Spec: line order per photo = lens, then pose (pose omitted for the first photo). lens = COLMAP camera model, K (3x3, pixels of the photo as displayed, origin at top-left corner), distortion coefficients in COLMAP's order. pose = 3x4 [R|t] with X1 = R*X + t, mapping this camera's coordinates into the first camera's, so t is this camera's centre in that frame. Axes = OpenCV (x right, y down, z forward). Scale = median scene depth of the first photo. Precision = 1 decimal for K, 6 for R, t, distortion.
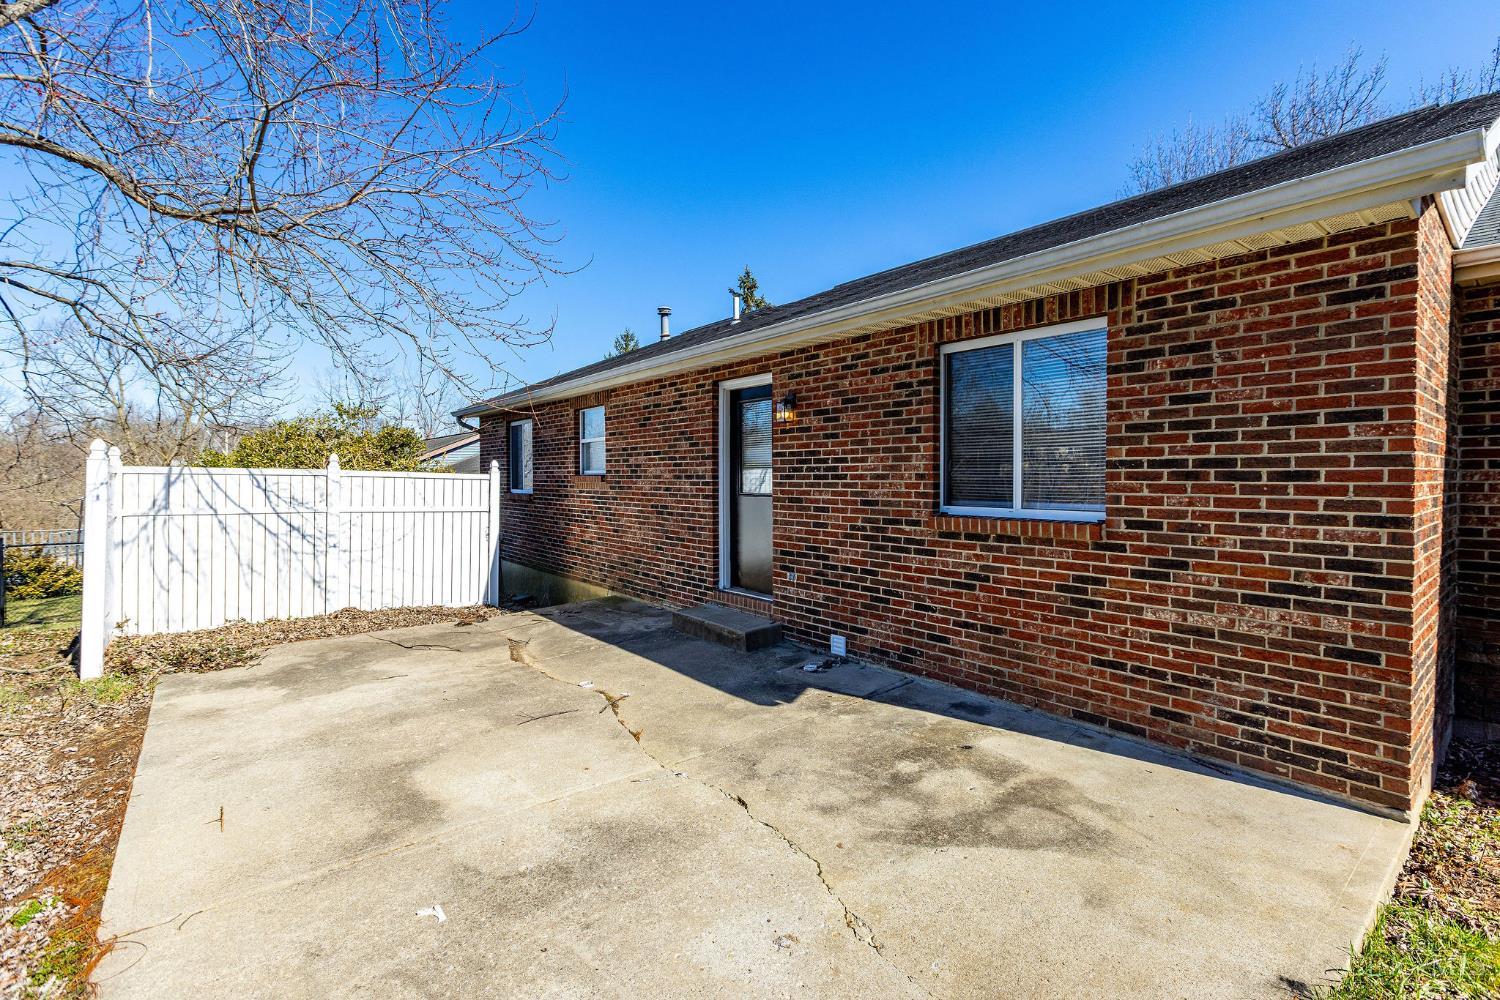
lens RADIAL K [[646.4, 0, 747.0], [0, 646.4, 483.9], [0, 0, 1]] dist [0.002077, 0.000162]
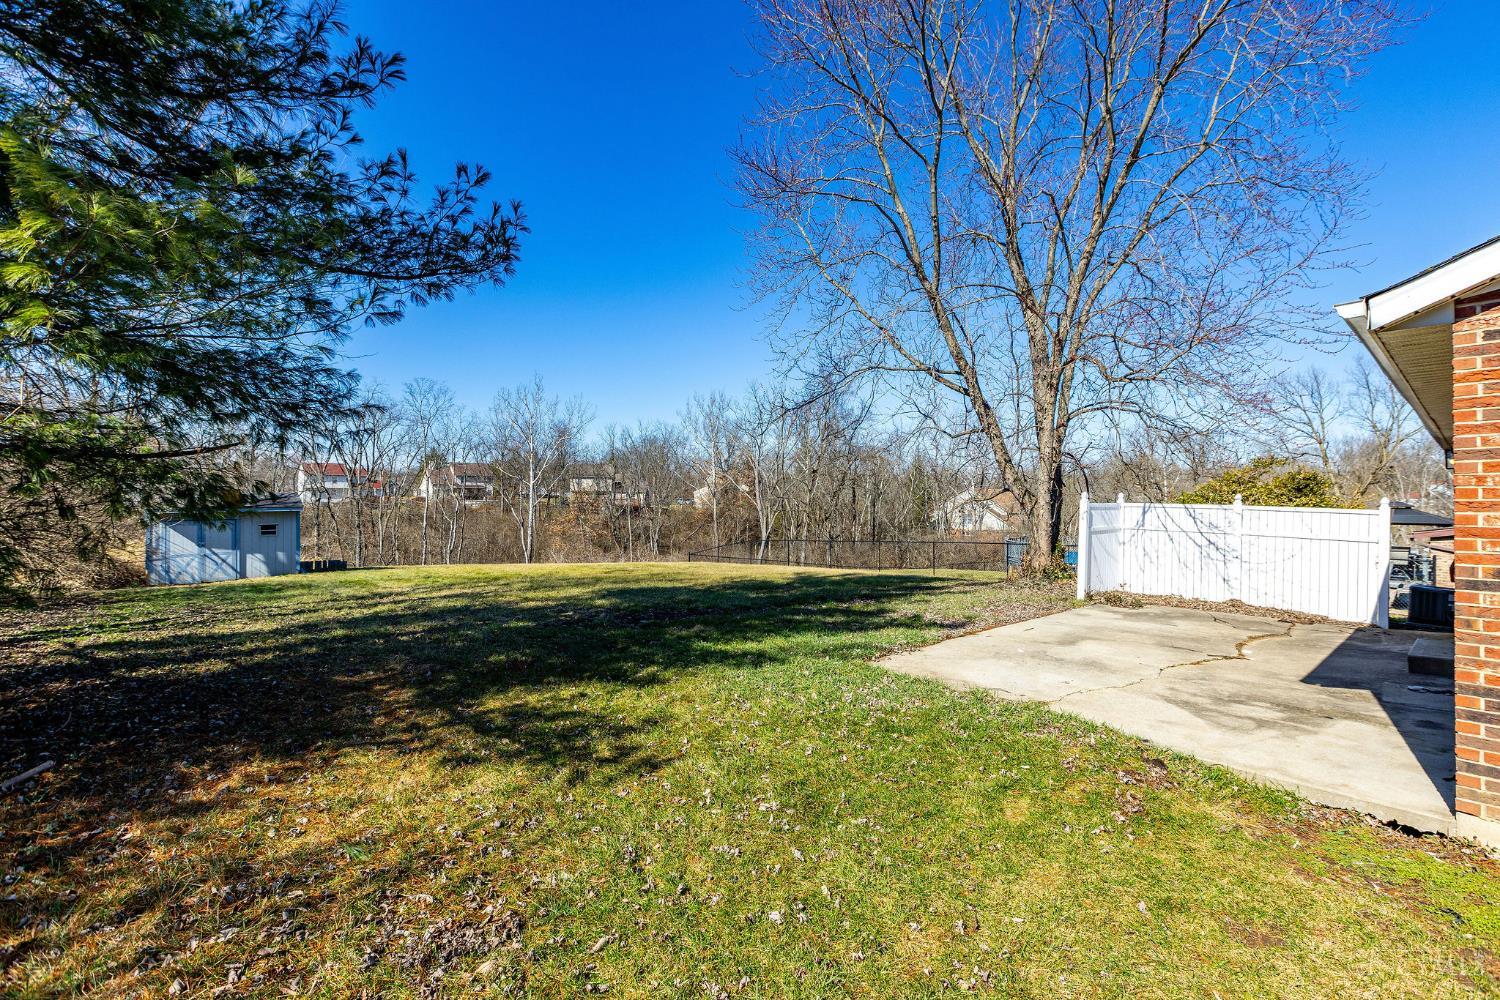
lens RADIAL K [[646.4, 0, 748.4], [0, 646.4, 500.3], [0, 0, 1]] dist [0.002077, 0.000162]
pose [[0.033570, 0.000353, -0.999436, 0.802265], [-0.019074, 0.999818, -0.000288, -0.011455], [0.999254, 0.019073, 0.033571, -0.151560]]
